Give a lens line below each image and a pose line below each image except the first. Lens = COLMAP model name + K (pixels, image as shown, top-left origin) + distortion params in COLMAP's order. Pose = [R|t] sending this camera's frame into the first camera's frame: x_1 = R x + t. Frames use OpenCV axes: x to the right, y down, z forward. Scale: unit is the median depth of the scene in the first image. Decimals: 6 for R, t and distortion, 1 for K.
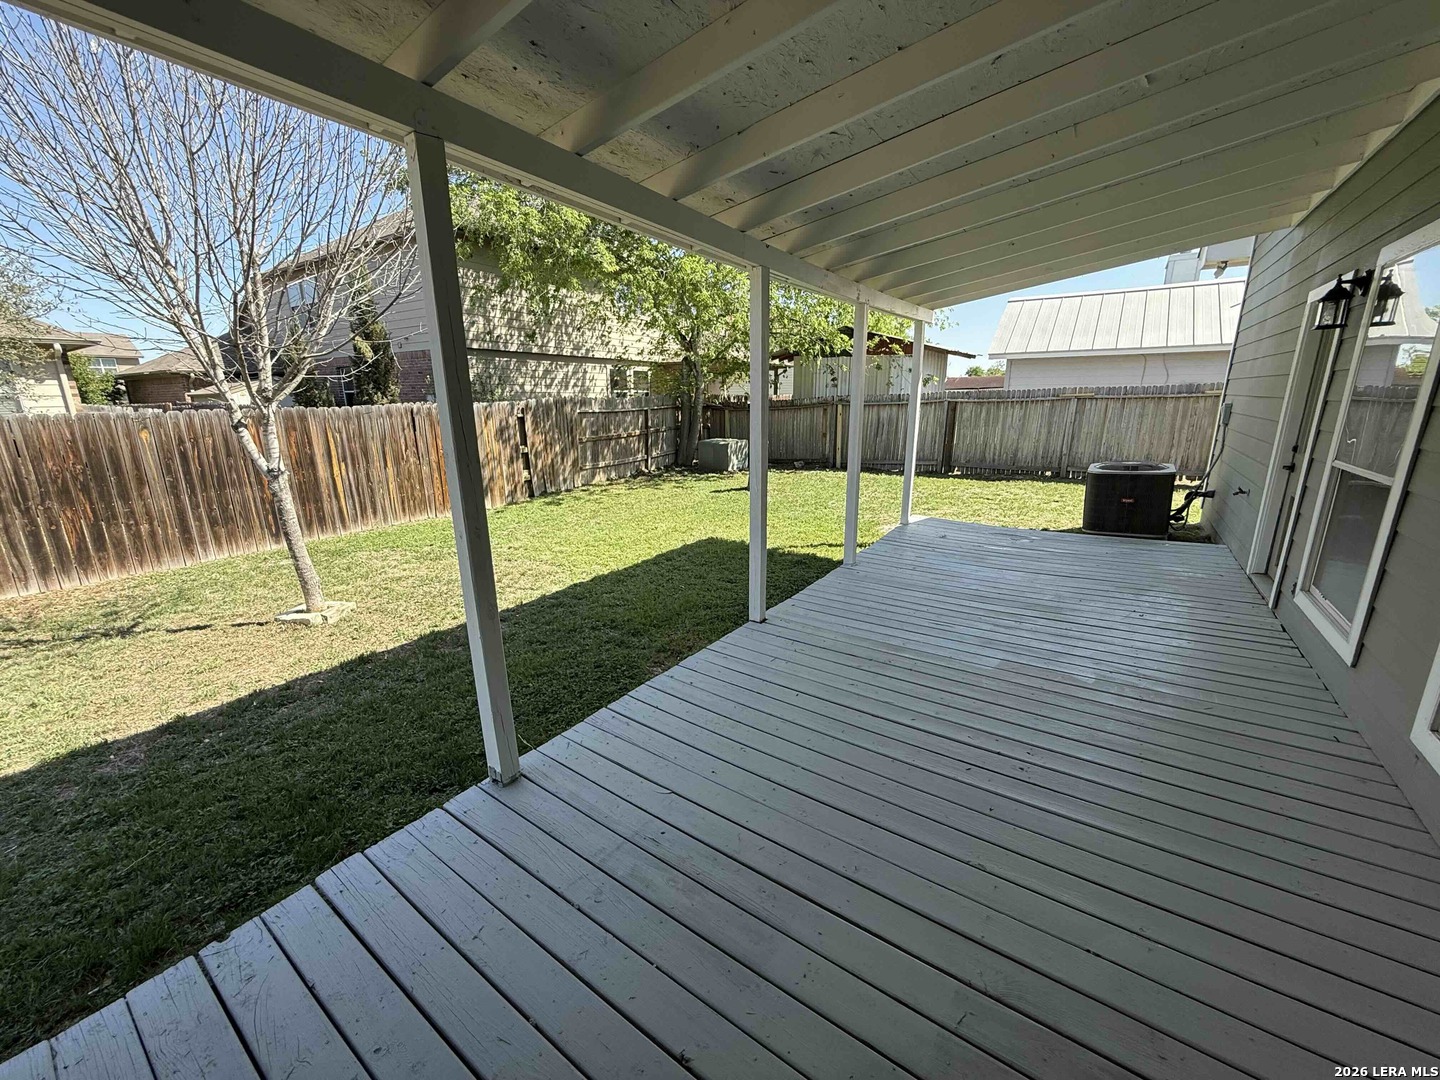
lens RADIAL K [[570.5, 0, 715.5], [0, 570.5, 538.8], [0, 0, 1]] dist [0.000197, 0.000278]
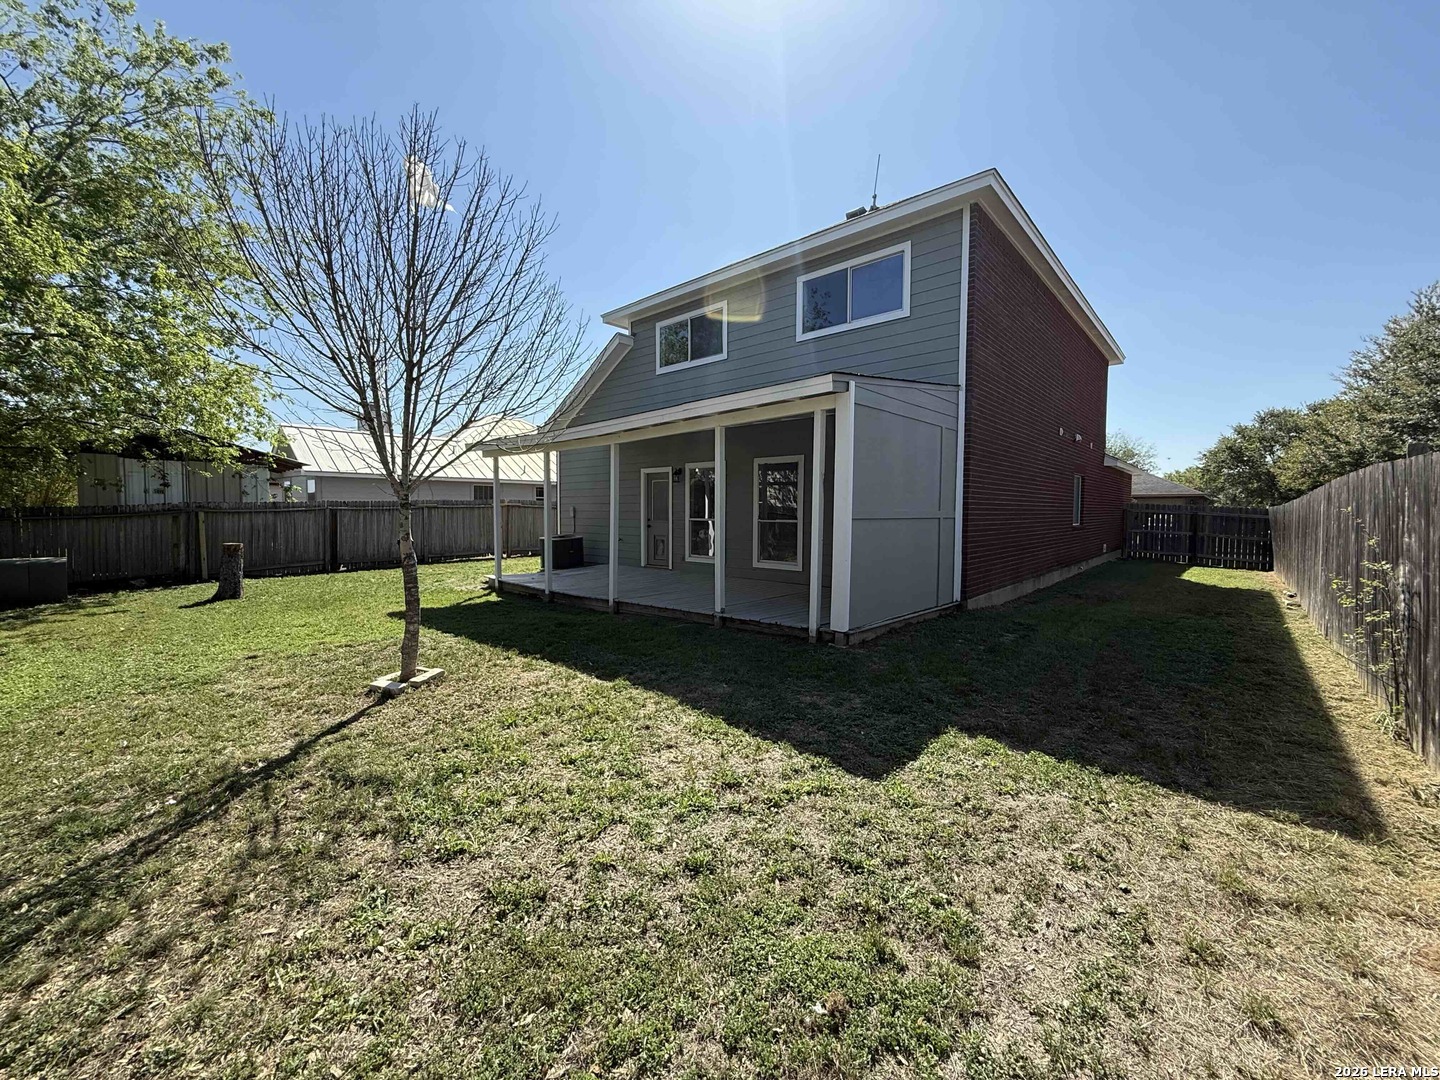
lens RADIAL K [[570.5, 0, 715.5], [0, 570.5, 538.8], [0, 0, 1]] dist [0.000197, 0.000278]
pose [[0.128212, -0.040163, 0.990933, -0.648117], [0.240774, 0.970547, 0.008184, -0.000478], [-0.962076, 0.237541, 0.134106, 0.097276]]
